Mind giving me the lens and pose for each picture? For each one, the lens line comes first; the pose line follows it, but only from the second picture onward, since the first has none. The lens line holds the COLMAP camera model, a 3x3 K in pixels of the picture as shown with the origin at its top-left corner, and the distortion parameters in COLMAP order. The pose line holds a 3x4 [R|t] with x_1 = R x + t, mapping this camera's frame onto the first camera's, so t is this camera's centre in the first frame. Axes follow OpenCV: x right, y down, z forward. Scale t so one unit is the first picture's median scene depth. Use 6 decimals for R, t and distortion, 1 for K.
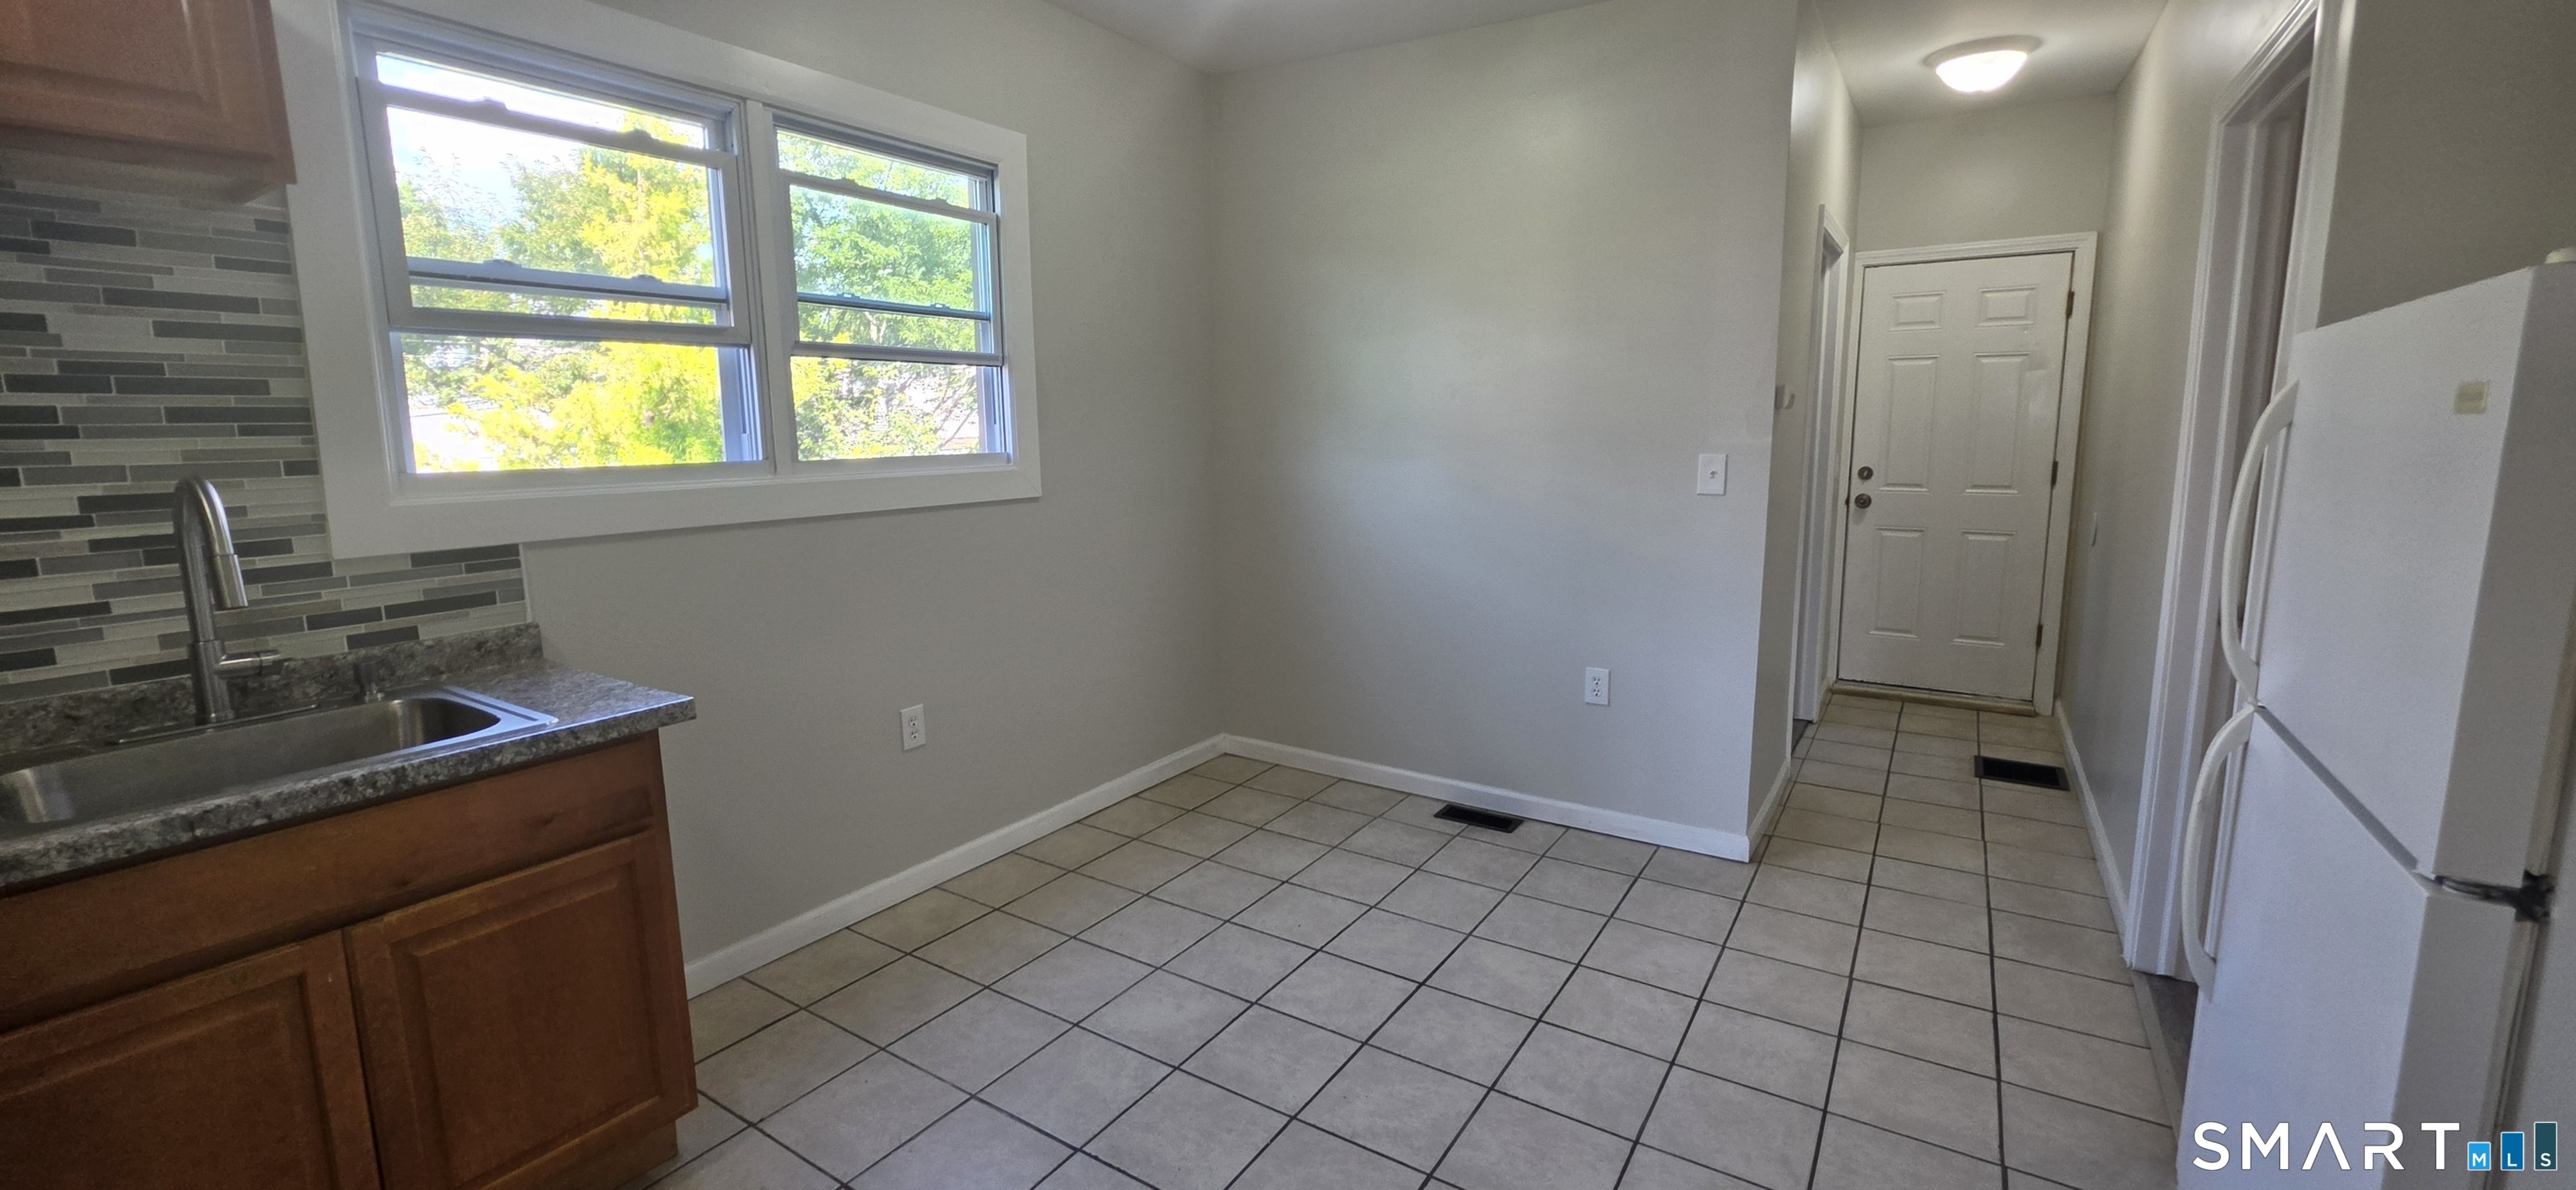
lens RADIAL K [[1031.4, 0, 1281.4], [0, 1031.4, 572.7], [0, 0, 1]] dist [-0.000578, 0.000360]
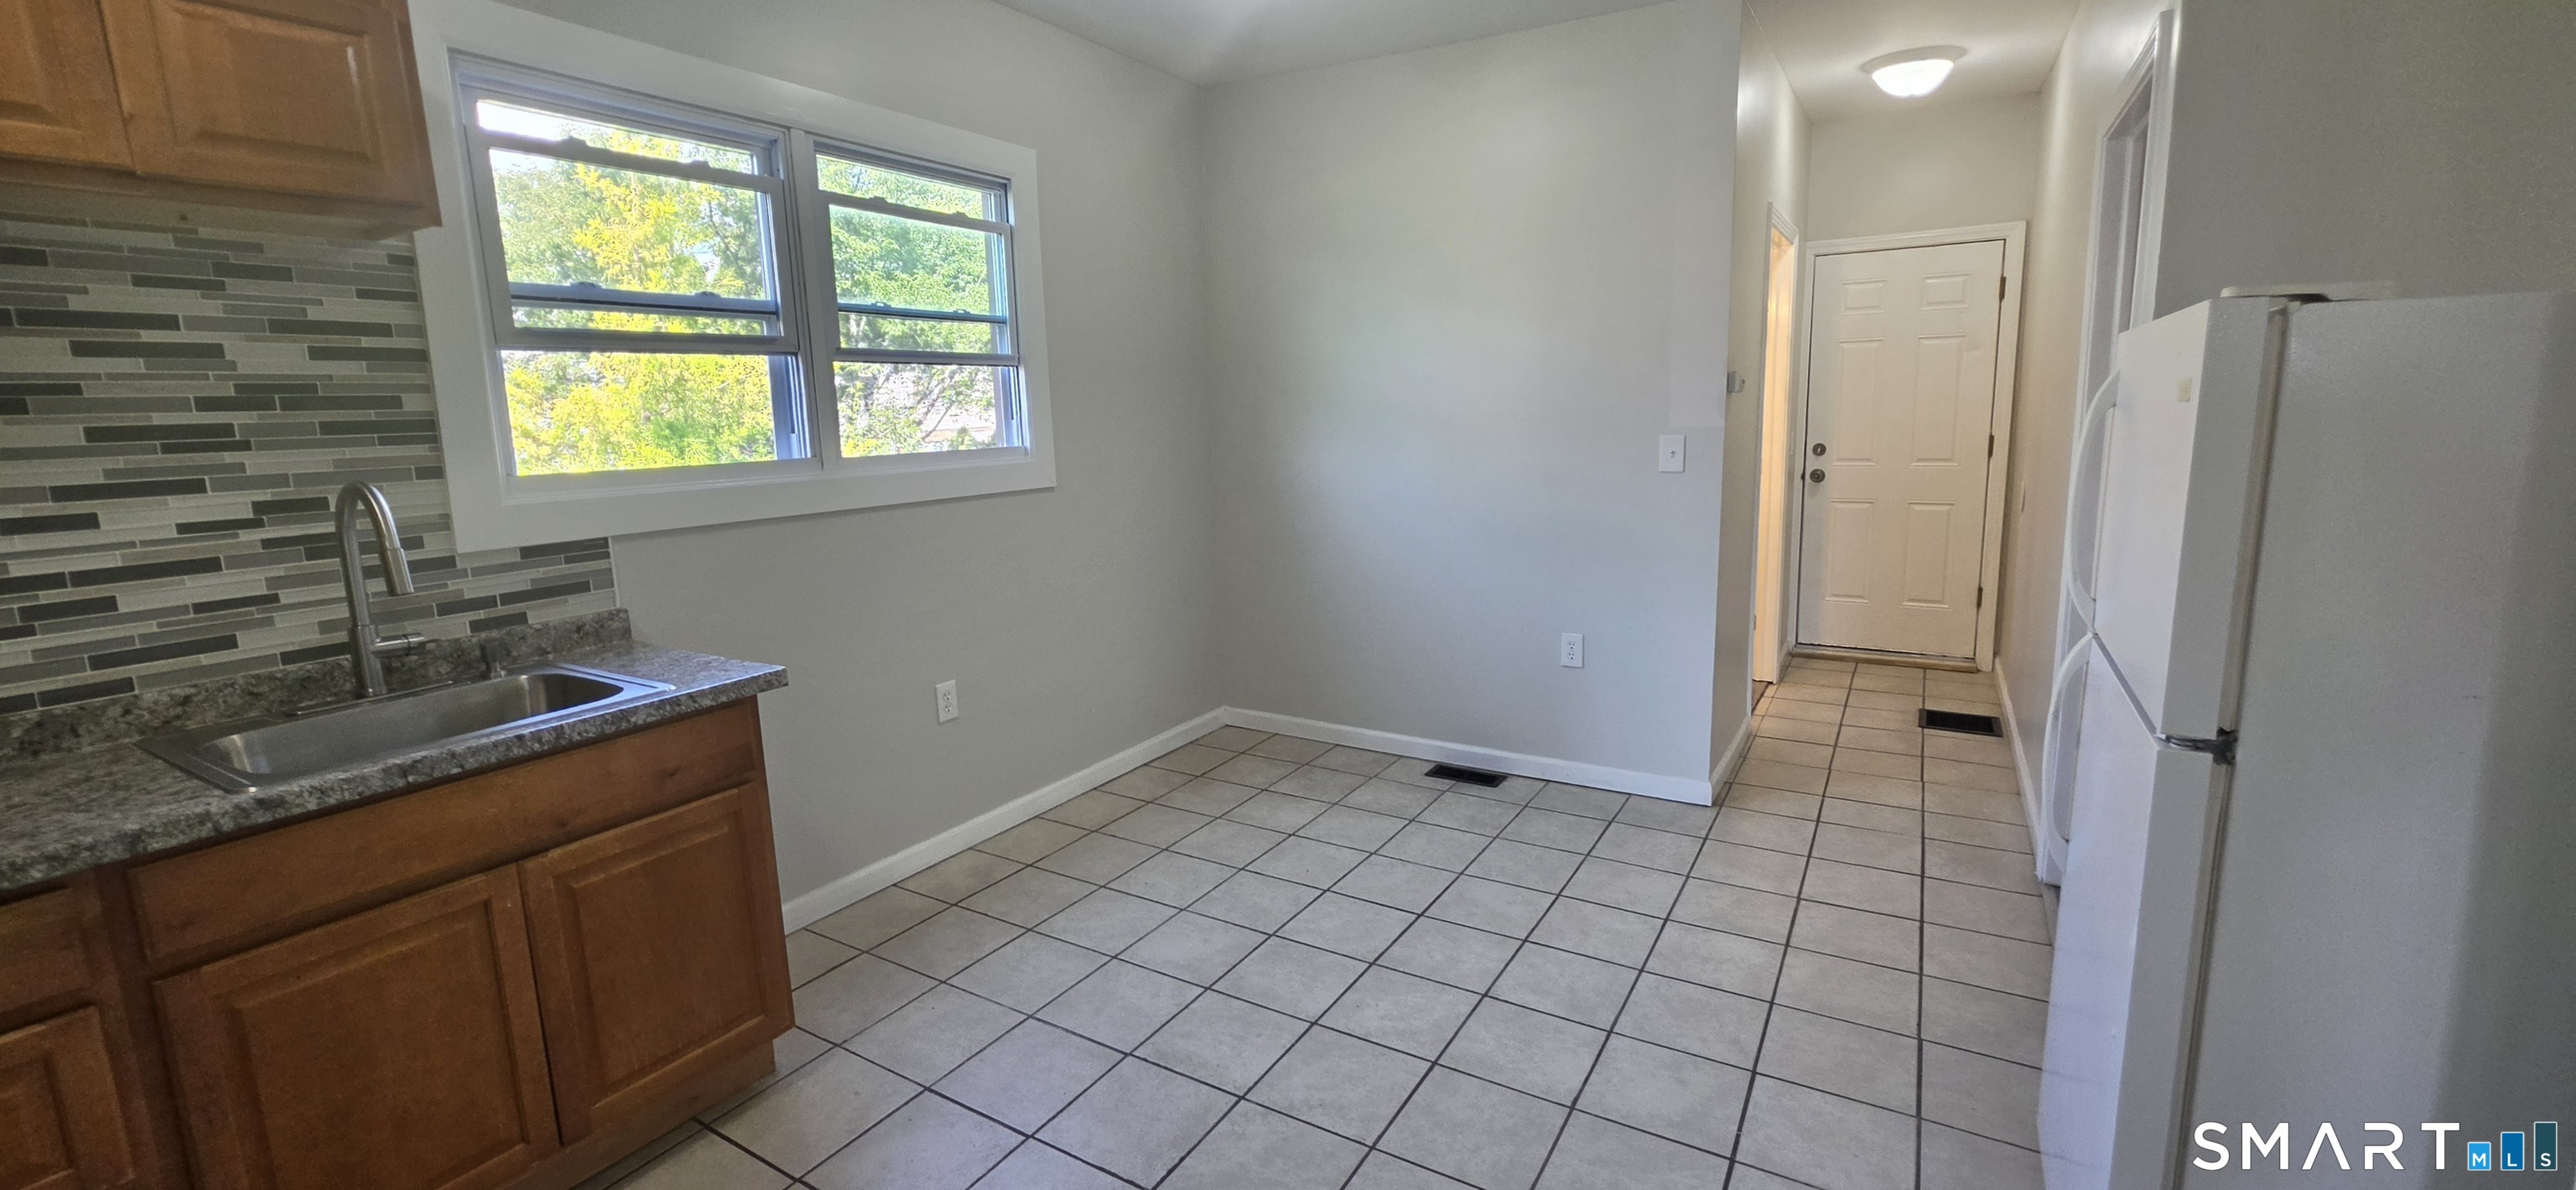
lens RADIAL K [[1038.9, 0, 1286.4], [0, 1038.9, 569.9], [0, 0, 1]] dist [-0.000169, 0.000466]
pose [[0.999392, -0.022027, 0.027026, -0.034101], [0.021756, 0.999711, 0.010254, 0.010744], [-0.027244, -0.009660, 0.999582, -0.129836]]
